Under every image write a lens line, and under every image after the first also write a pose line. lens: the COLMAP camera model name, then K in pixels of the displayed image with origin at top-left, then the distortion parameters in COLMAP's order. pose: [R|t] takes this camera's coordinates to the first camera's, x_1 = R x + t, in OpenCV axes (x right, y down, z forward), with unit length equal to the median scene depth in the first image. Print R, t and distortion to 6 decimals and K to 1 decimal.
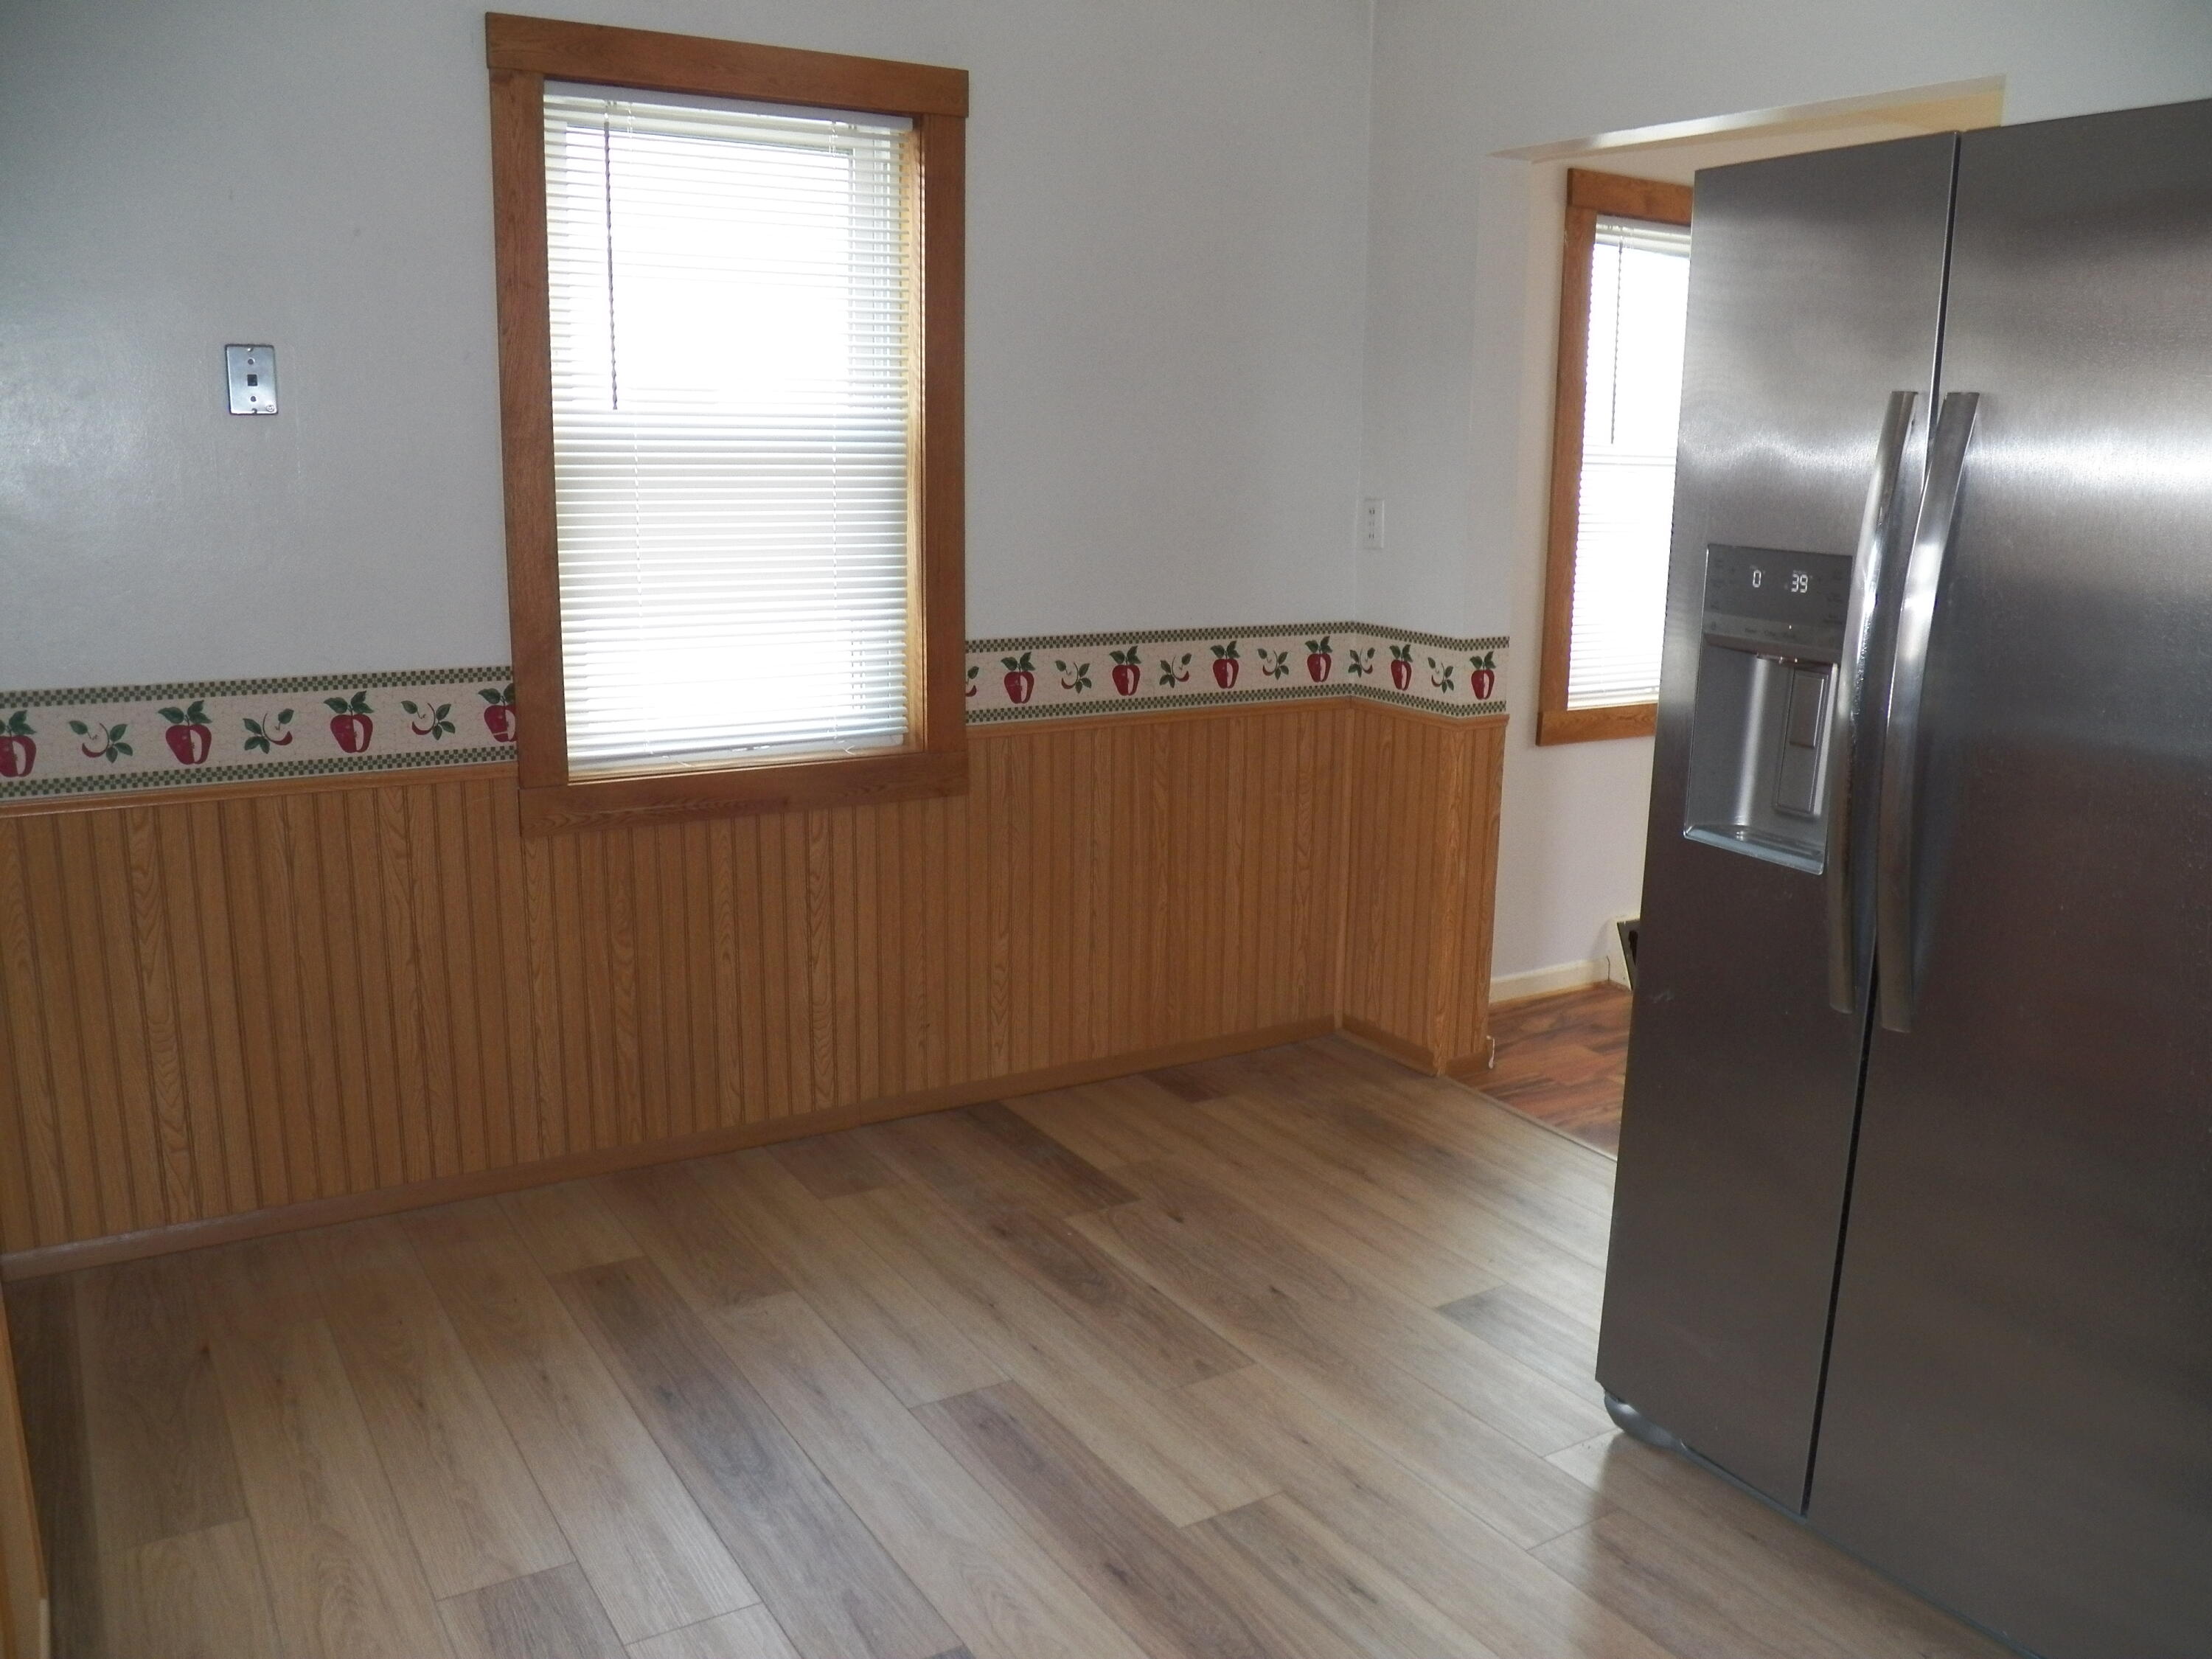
lens RADIAL K [[1847.3, 0, 1122.7], [0, 1847.3, 844.1], [0, 0, 1]] dist [-0.106335, 0.085561]
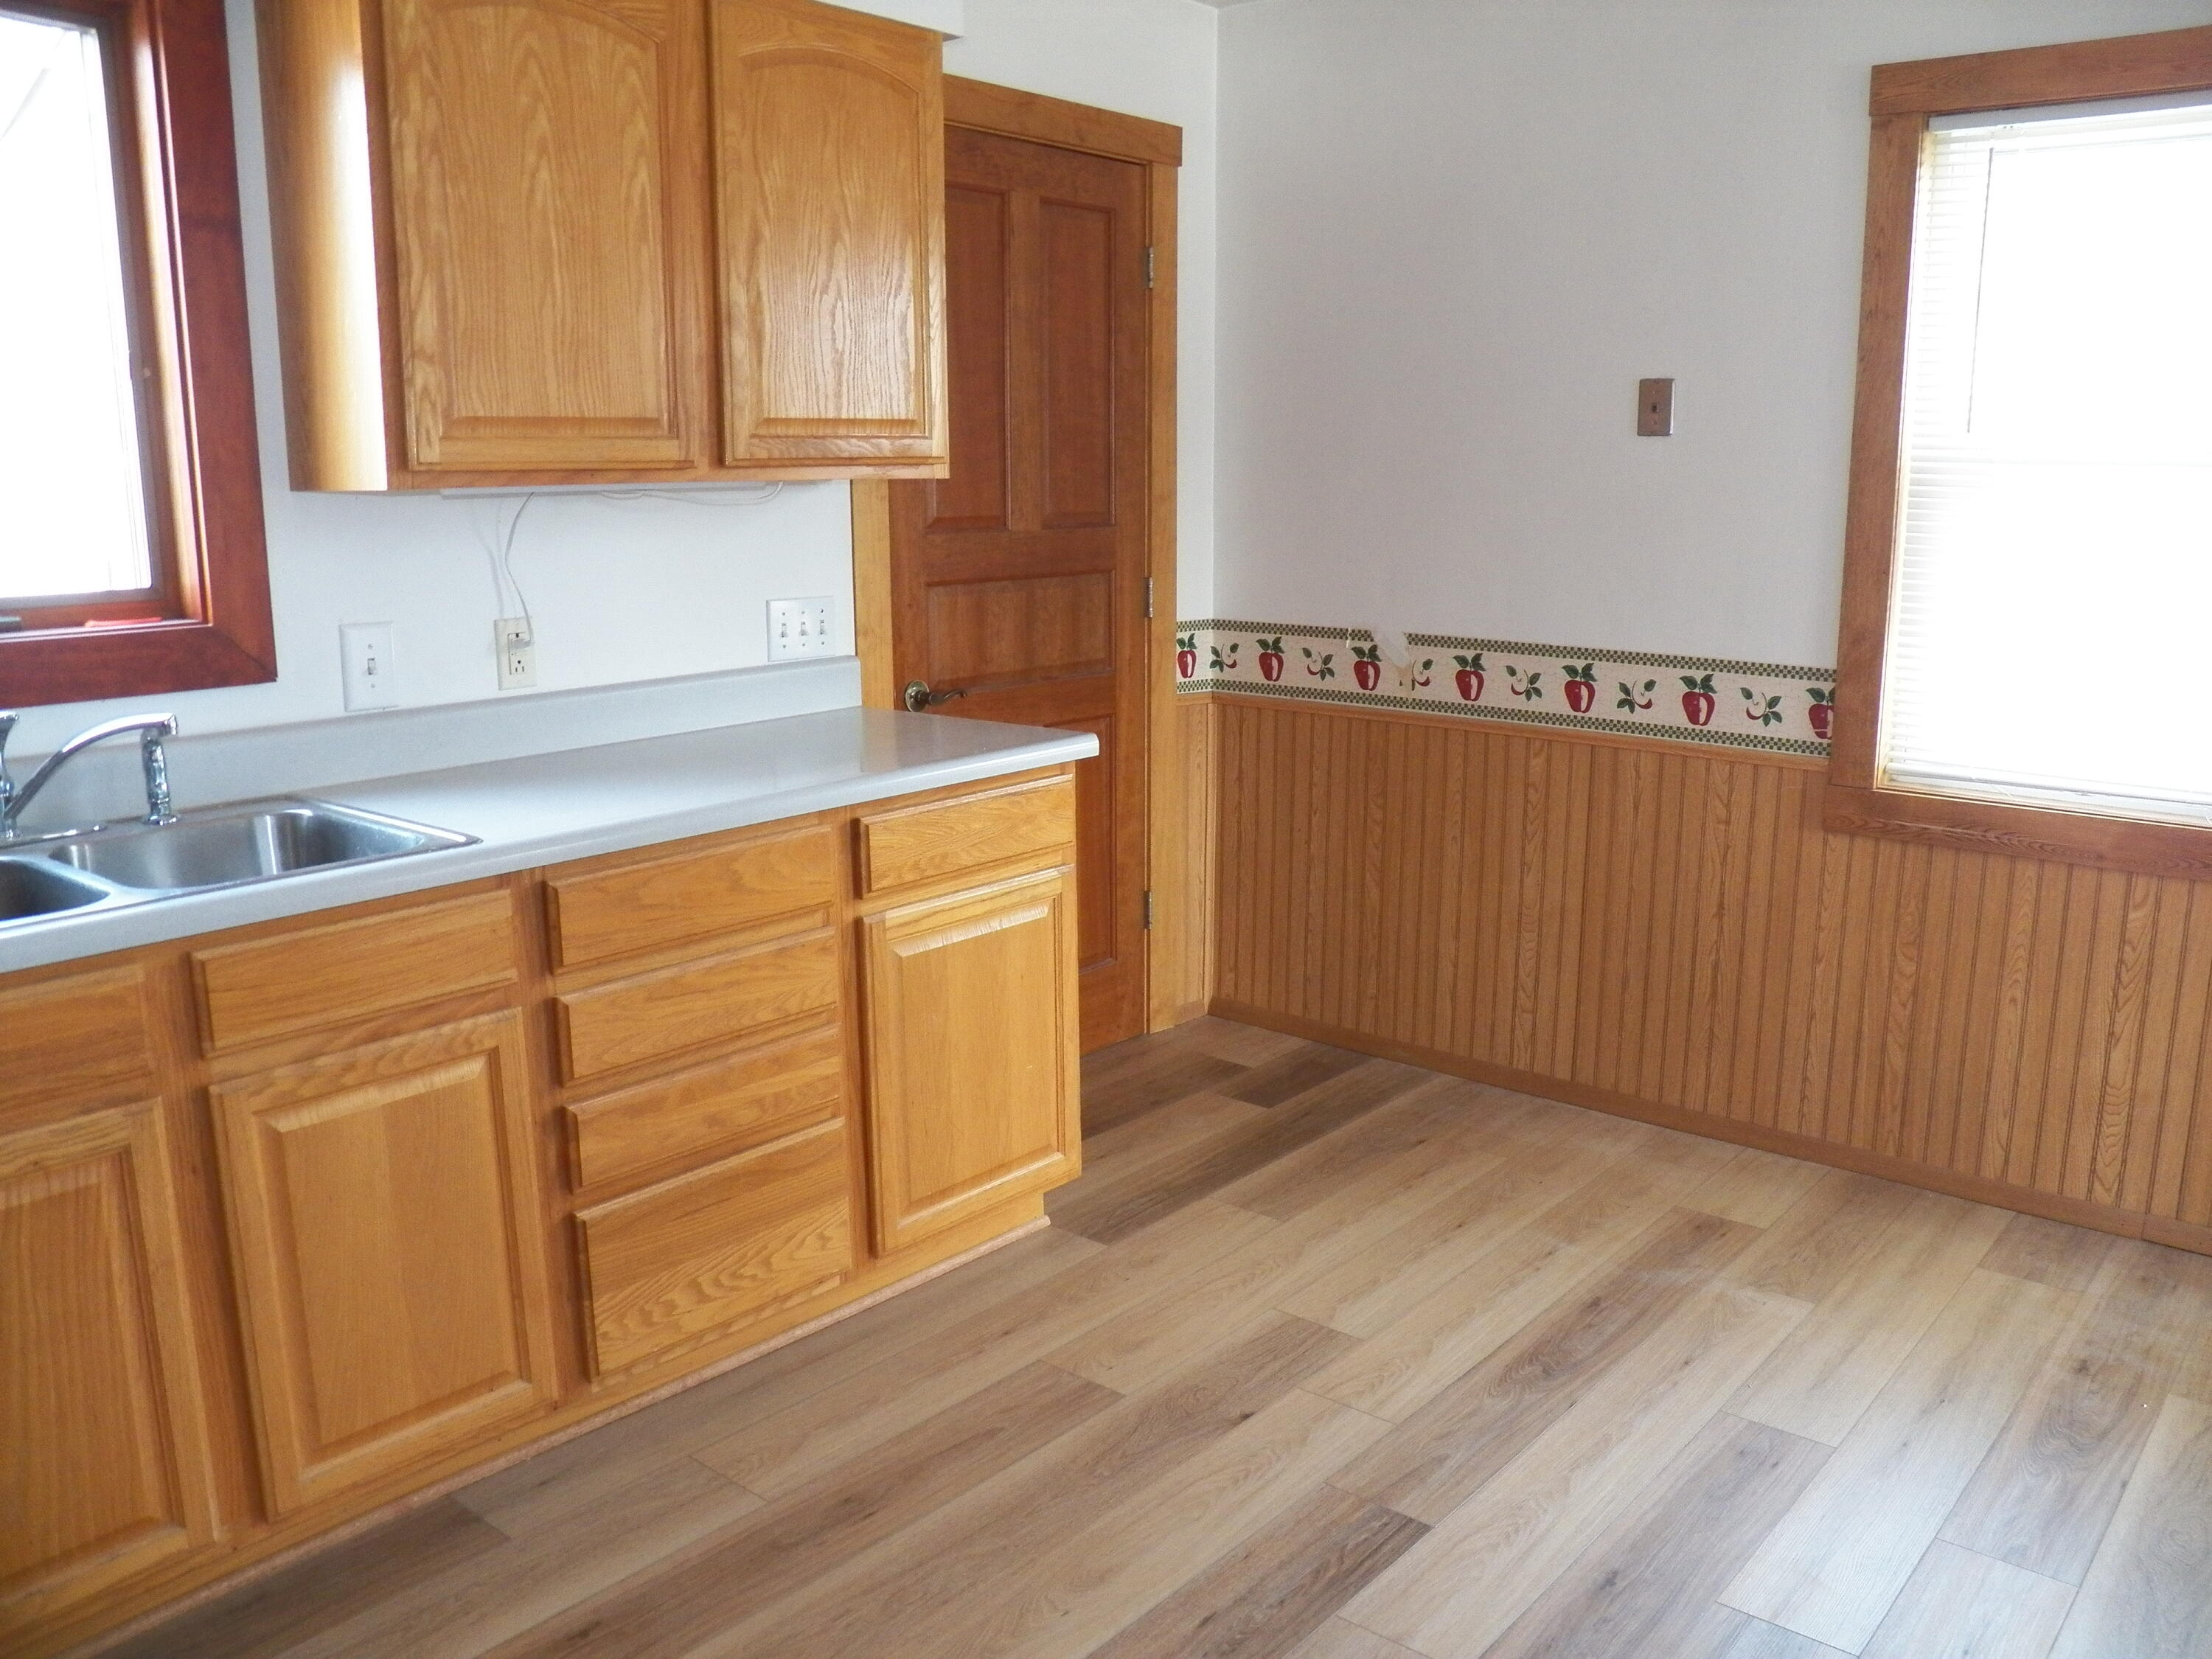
lens RADIAL K [[1847.3, 0, 1241.4], [0, 1847.3, 795.9], [0, 0, 1]] dist [-0.106335, 0.085561]
pose [[0.358612, 0.165047, -0.918780, 0.539426], [-0.200386, 0.974912, 0.096917, -0.059890], [0.911725, 0.149355, 0.382688, 0.285637]]
